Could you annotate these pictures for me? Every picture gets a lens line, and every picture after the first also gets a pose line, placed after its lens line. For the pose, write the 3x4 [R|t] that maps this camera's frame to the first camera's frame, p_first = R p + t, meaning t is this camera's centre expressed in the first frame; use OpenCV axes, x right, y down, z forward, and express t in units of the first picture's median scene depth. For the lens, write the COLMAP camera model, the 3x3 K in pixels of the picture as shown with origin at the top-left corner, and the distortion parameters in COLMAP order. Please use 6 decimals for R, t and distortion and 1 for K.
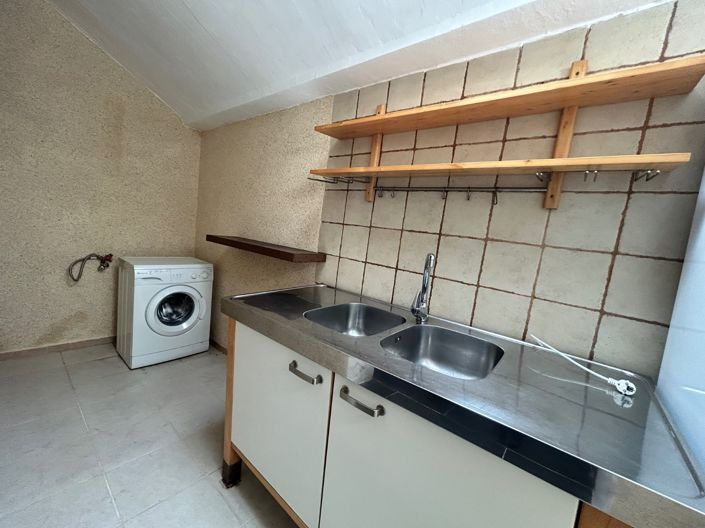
lens RADIAL K [[282.9, 0, 351.2], [0, 282.9, 263.2], [0, 0, 1]] dist [-0.000675, 0.000116]
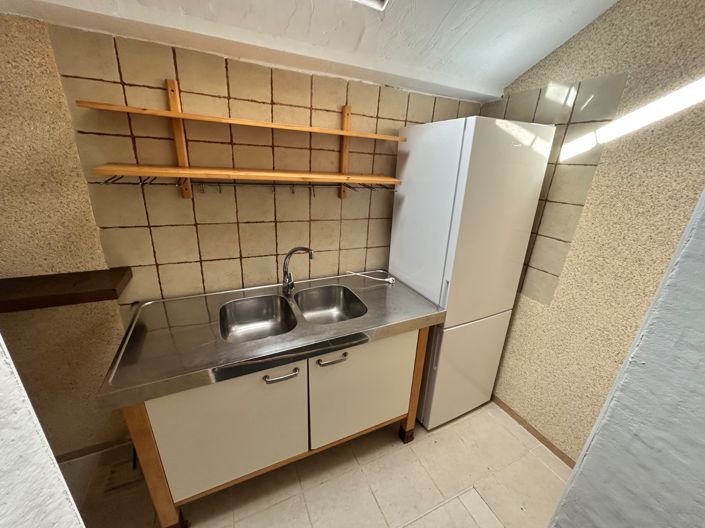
lens RADIAL K [[282.9, 0, 351.3], [0, 282.9, 263.5], [0, 0, 1]] dist [-0.000675, 0.000116]
pose [[0.431013, -0.400184, 0.808752, -0.569950], [0.103033, 0.912242, 0.396482, -0.363126], [-0.896444, -0.087561, 0.434421, 0.142604]]
